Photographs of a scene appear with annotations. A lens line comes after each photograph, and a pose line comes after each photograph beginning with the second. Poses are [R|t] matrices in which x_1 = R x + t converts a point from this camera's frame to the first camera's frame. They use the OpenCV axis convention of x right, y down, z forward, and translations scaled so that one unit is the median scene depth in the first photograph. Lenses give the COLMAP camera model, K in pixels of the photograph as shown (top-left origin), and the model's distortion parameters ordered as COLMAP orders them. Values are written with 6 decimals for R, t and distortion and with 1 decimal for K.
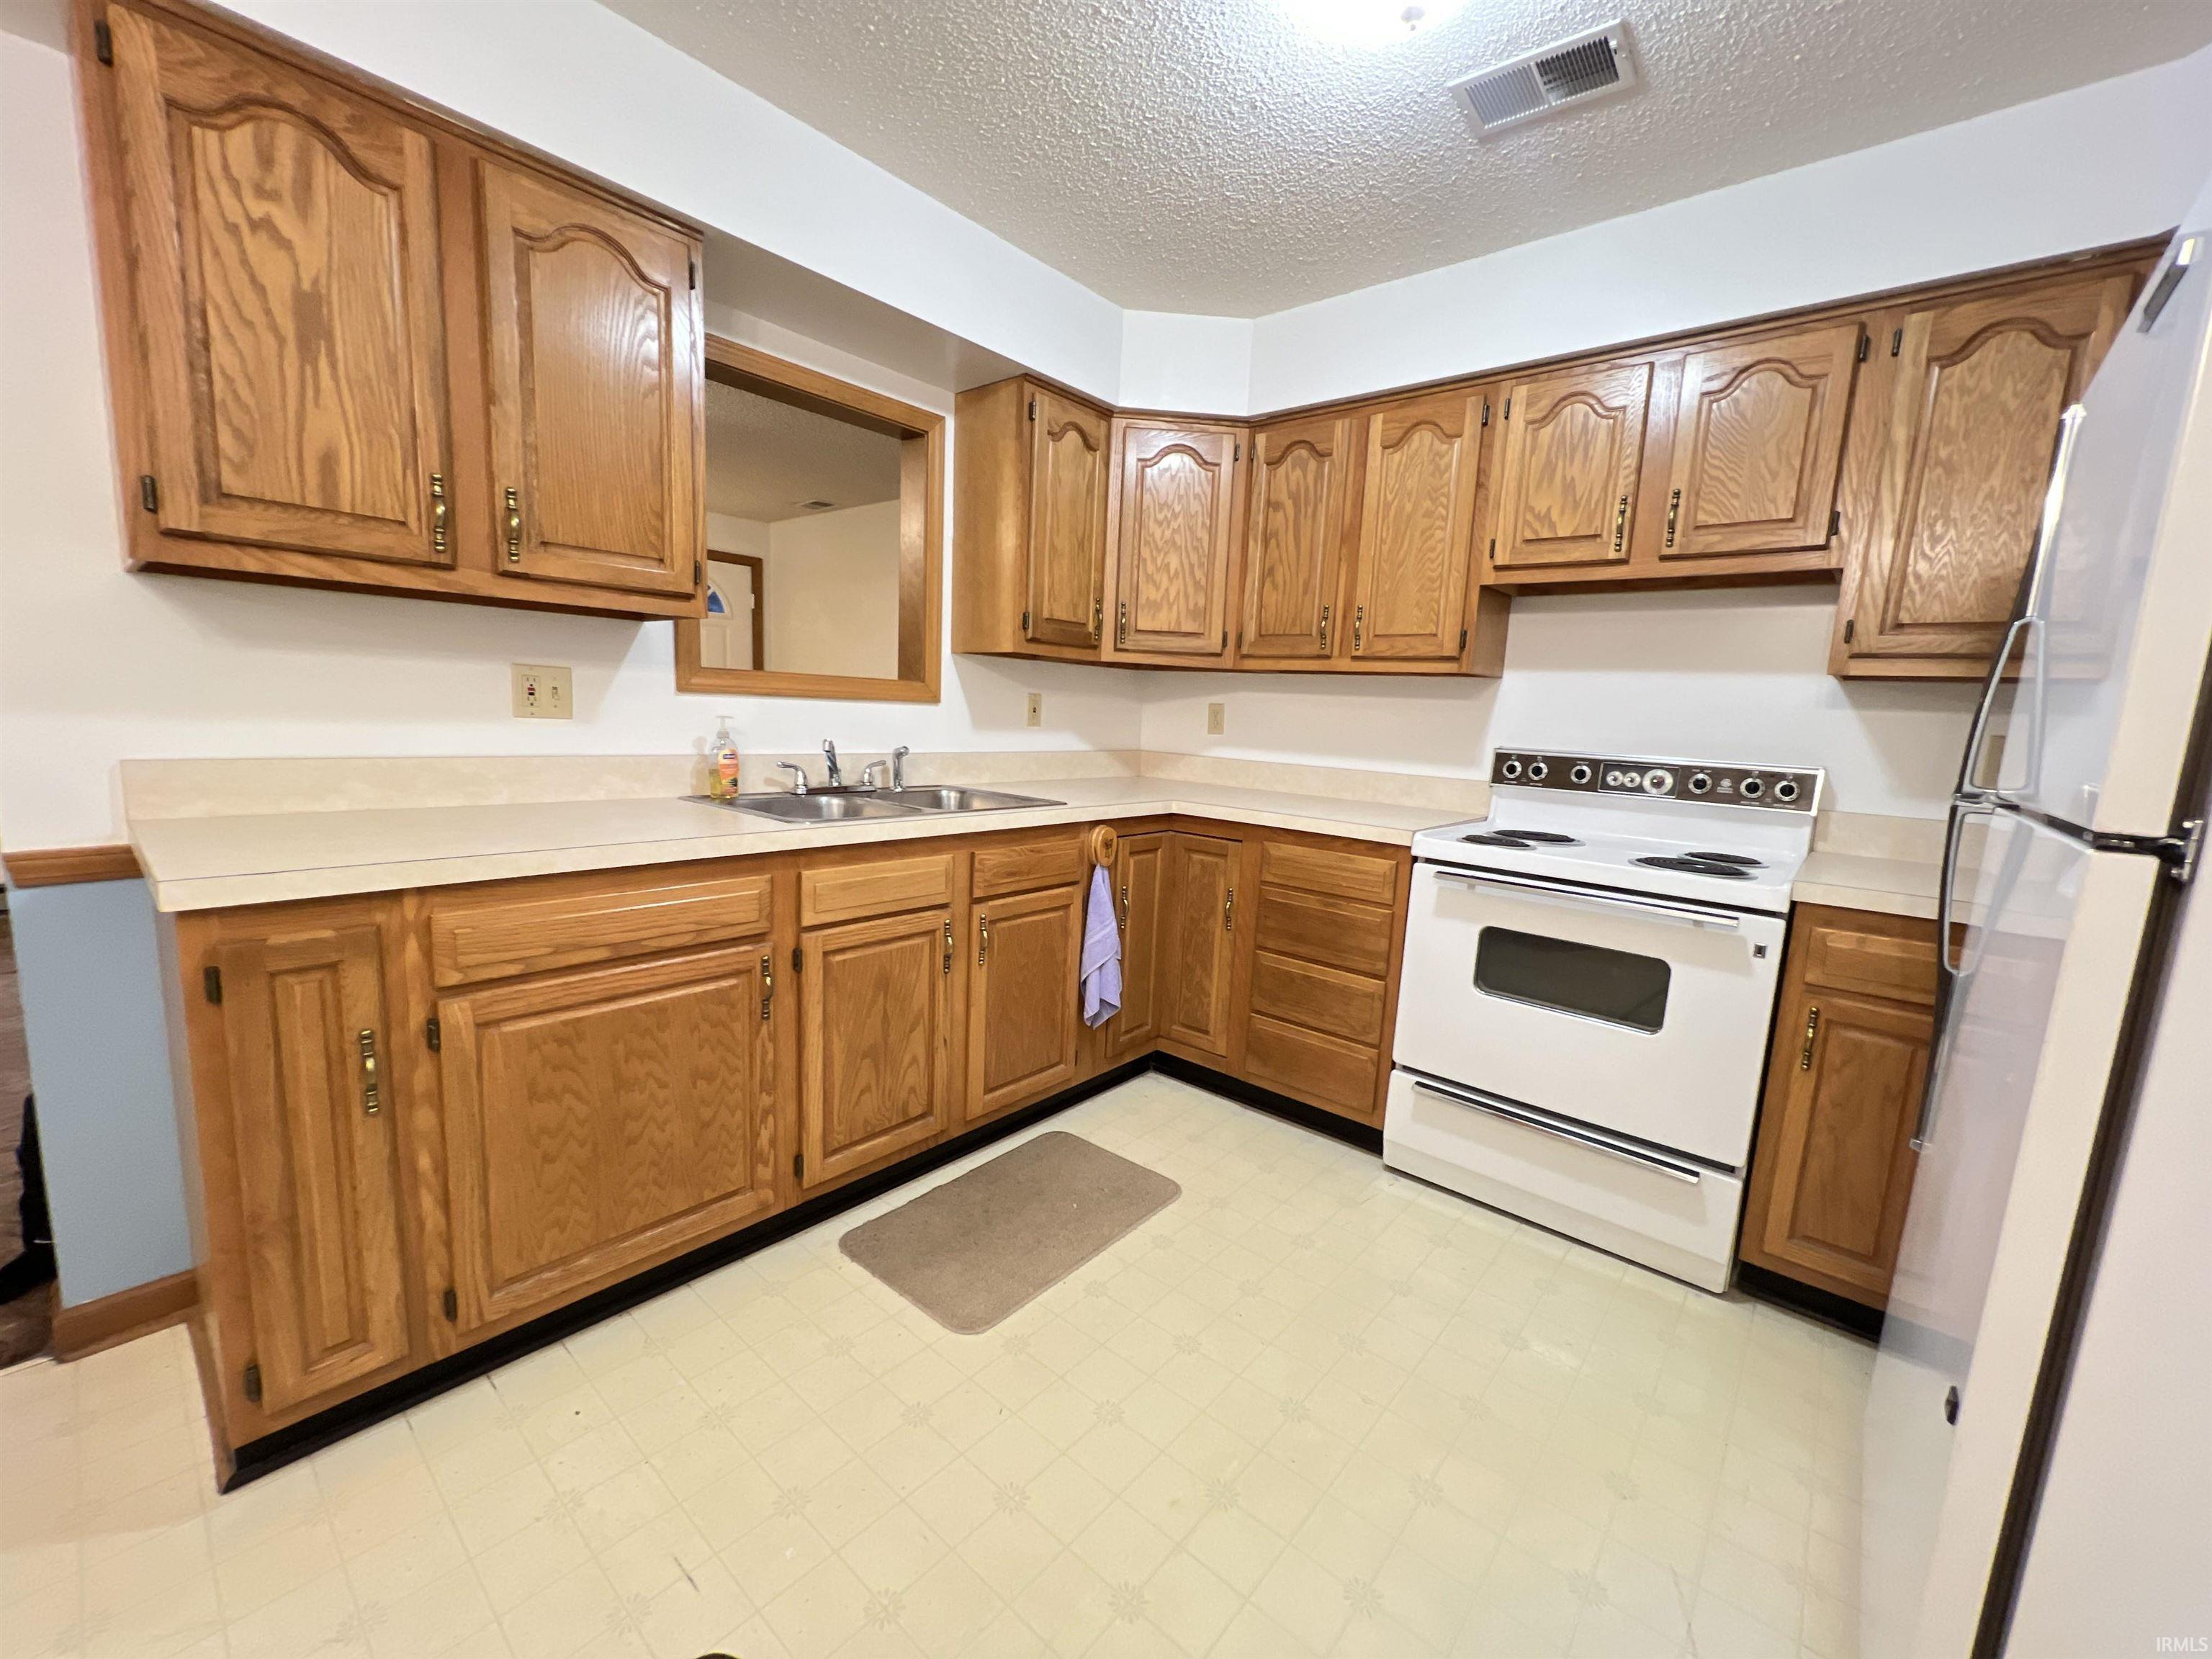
lens RADIAL K [[884.9, 0, 1107.3], [0, 884.9, 834.8], [0, 0, 1]] dist [-0.001750, 0.000510]
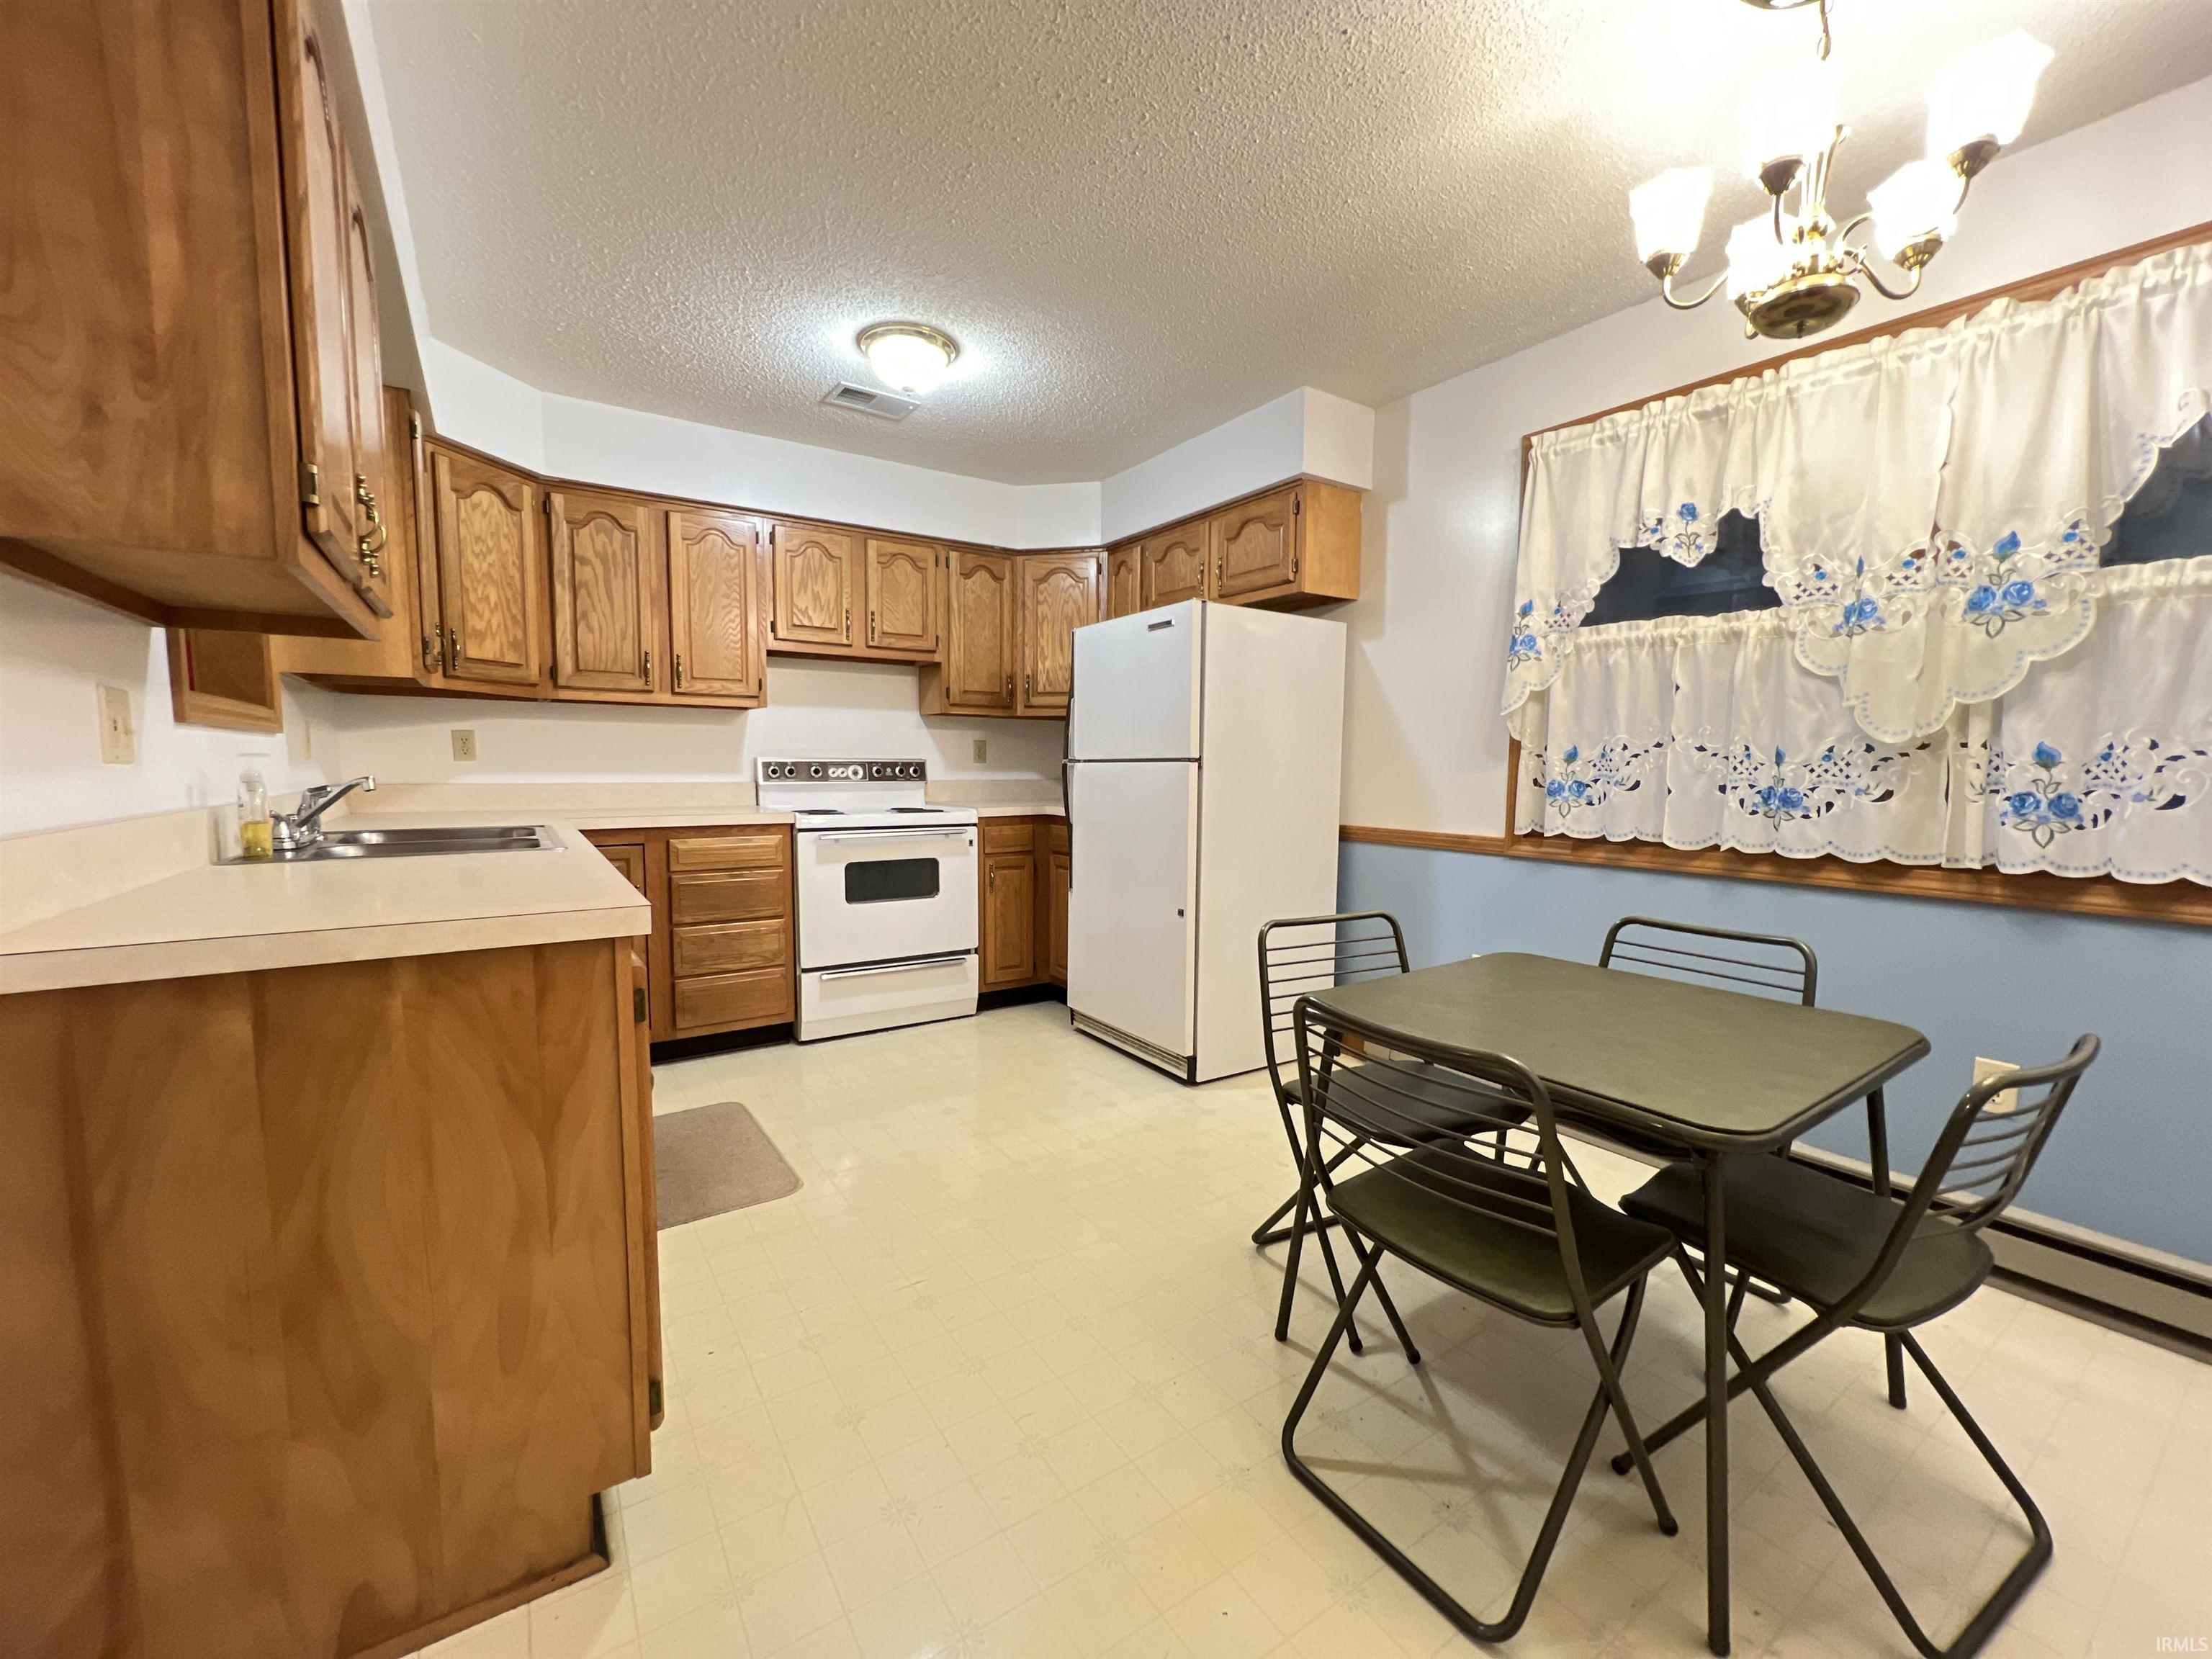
lens RADIAL K [[884.9, 0, 1107.3], [0, 884.9, 834.8], [0, 0, 1]] dist [-0.001750, 0.000510]
pose [[0.264303, -0.126586, 0.956096, -0.882318], [0.145316, 0.985258, 0.090276, -0.023490], [-0.953429, 0.115076, 0.278802, 0.066217]]
